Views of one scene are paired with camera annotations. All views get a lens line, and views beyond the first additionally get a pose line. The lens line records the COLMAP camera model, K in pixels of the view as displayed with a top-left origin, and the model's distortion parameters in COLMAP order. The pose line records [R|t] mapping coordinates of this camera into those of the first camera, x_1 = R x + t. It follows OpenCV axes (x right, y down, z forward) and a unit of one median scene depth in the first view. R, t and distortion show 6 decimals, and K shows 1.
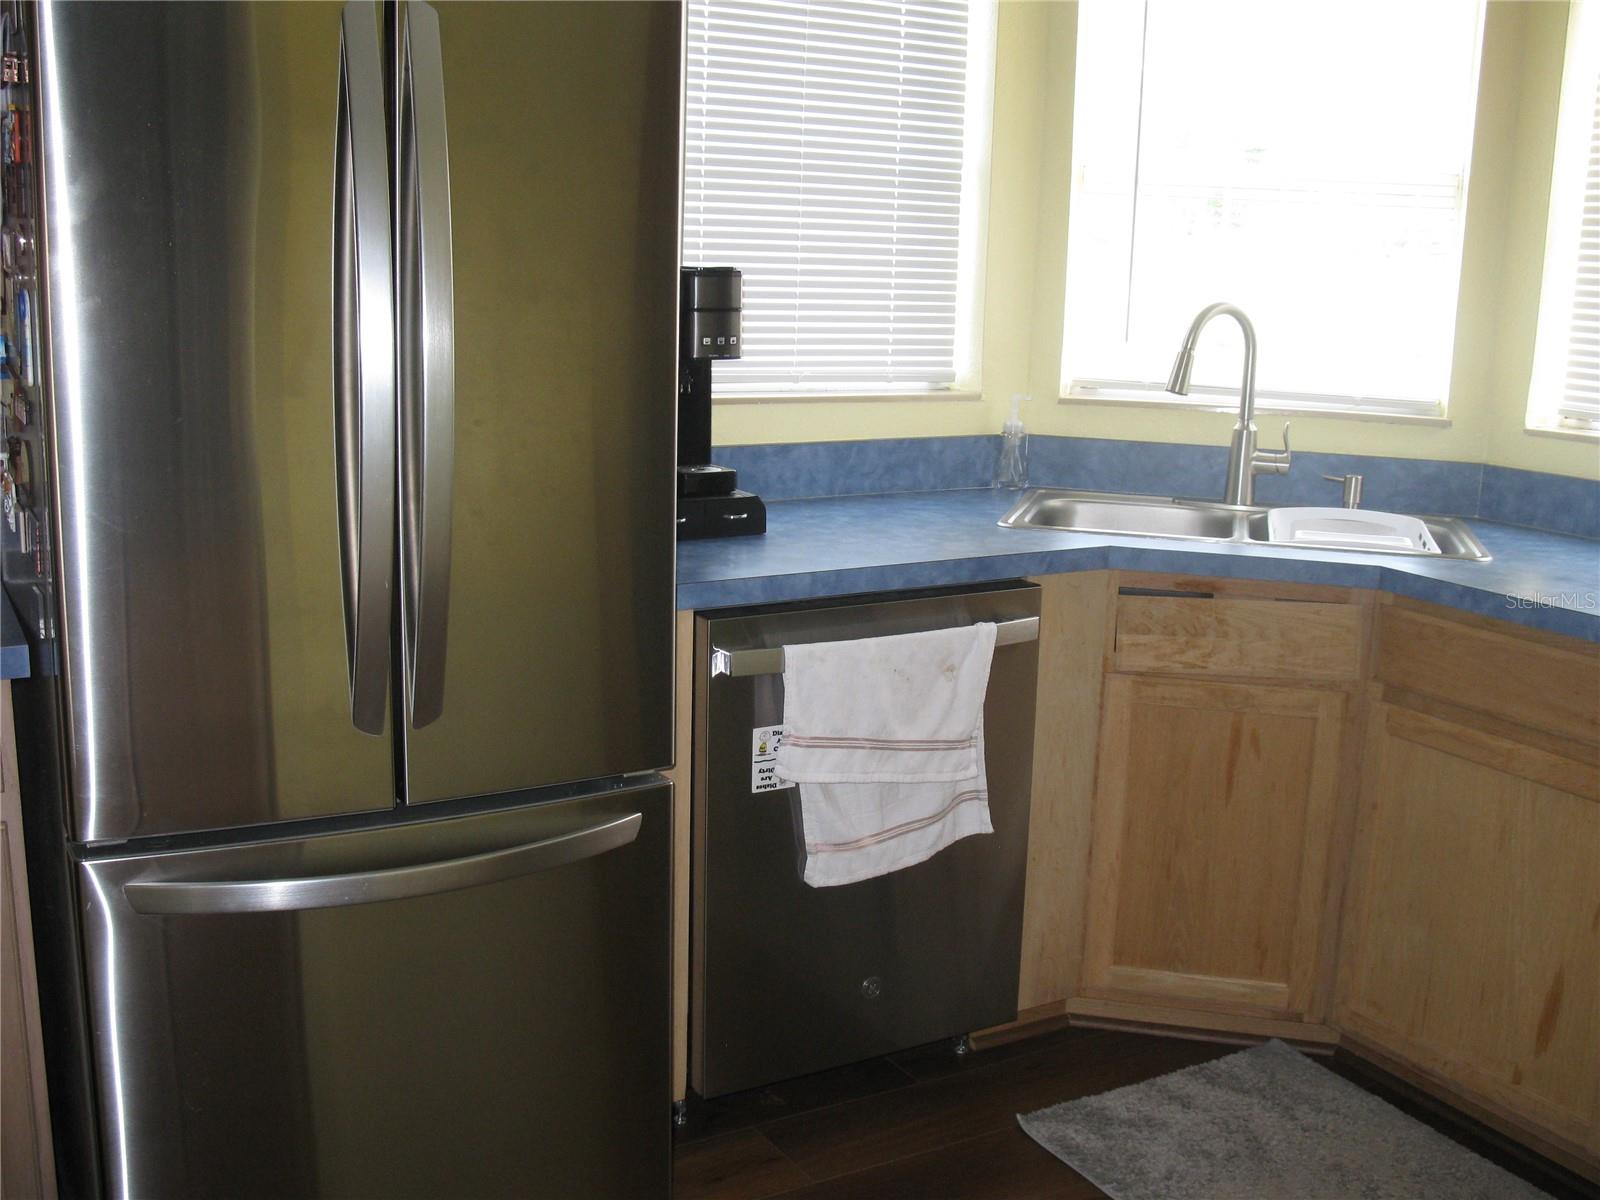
lens RADIAL K [[1671.1, 0, 806.2], [0, 1671.1, 601.6], [0, 0, 1]] dist [-0.177345, 0.203858]
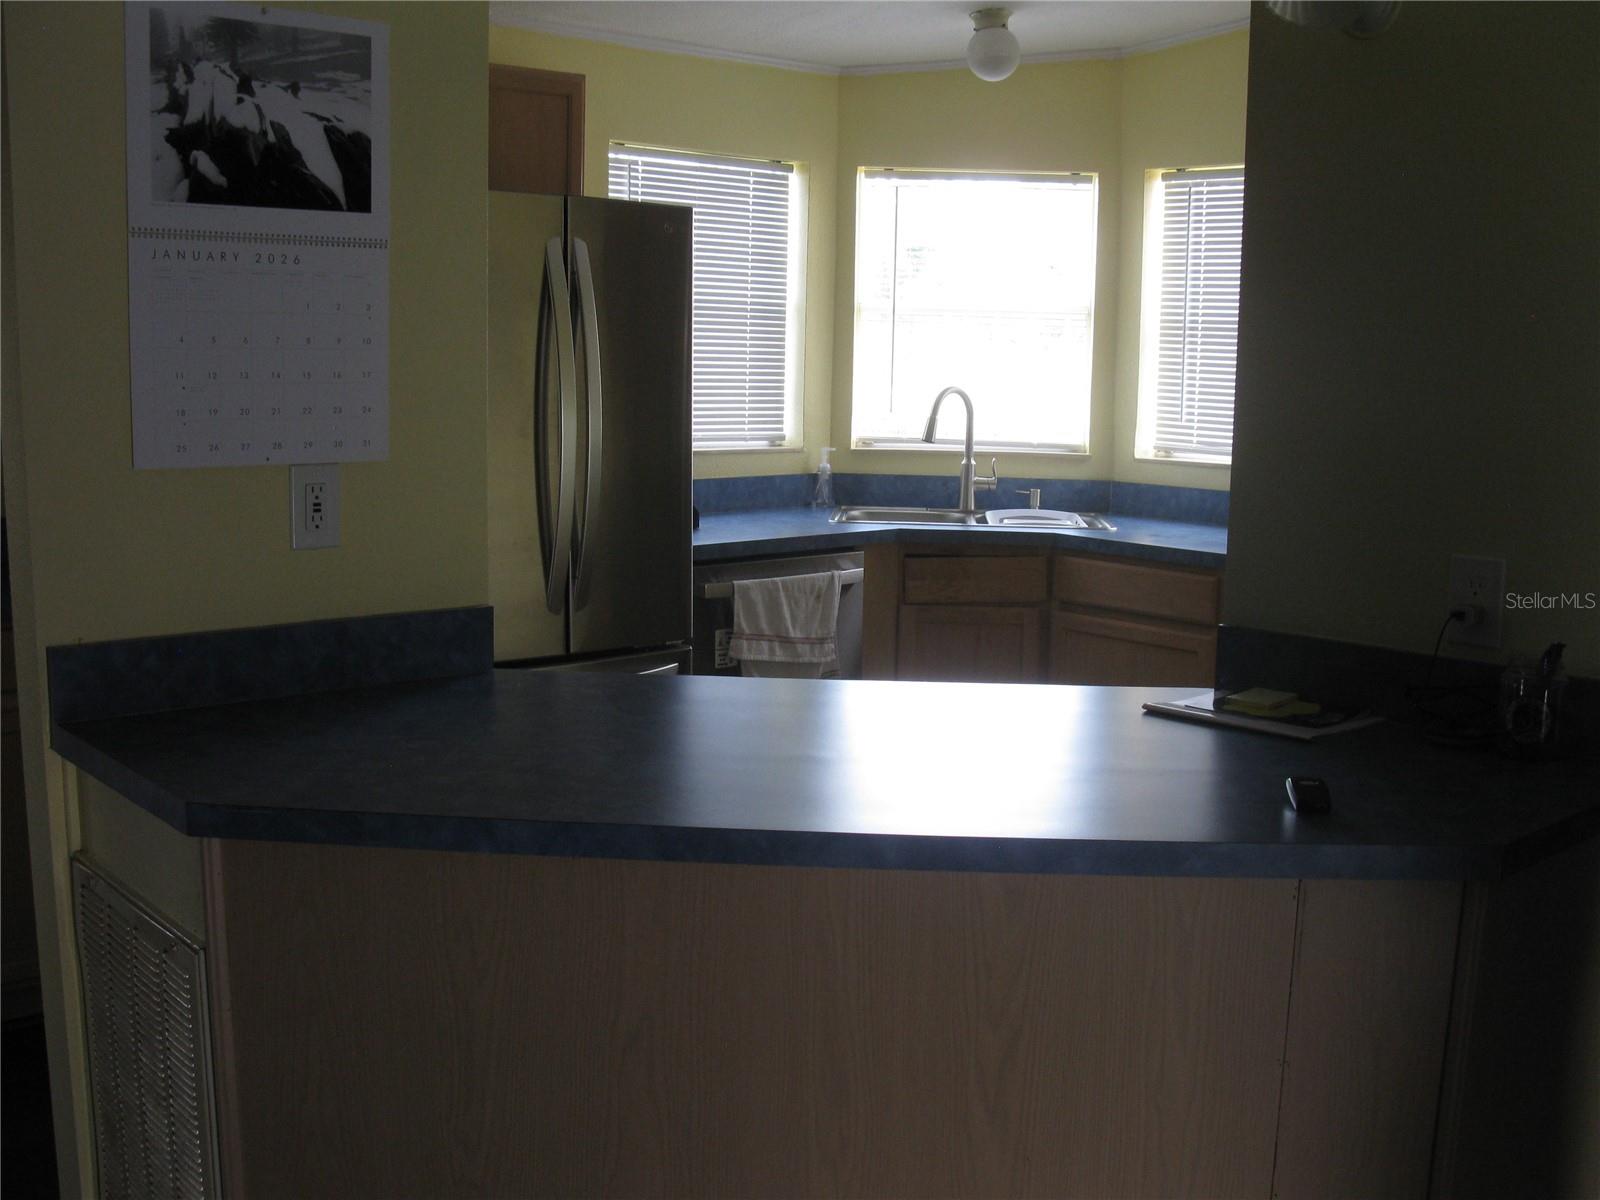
lens RADIAL K [[1671.1, 0, 806.2], [0, 1671.1, 601.6], [0, 0, 1]] dist [-0.177345, 0.203858]
pose [[0.981082, -0.037819, 0.189862, -0.209025], [0.048831, 0.997365, -0.053655, 0.111900], [-0.187332, 0.061911, 0.980344, -0.575652]]
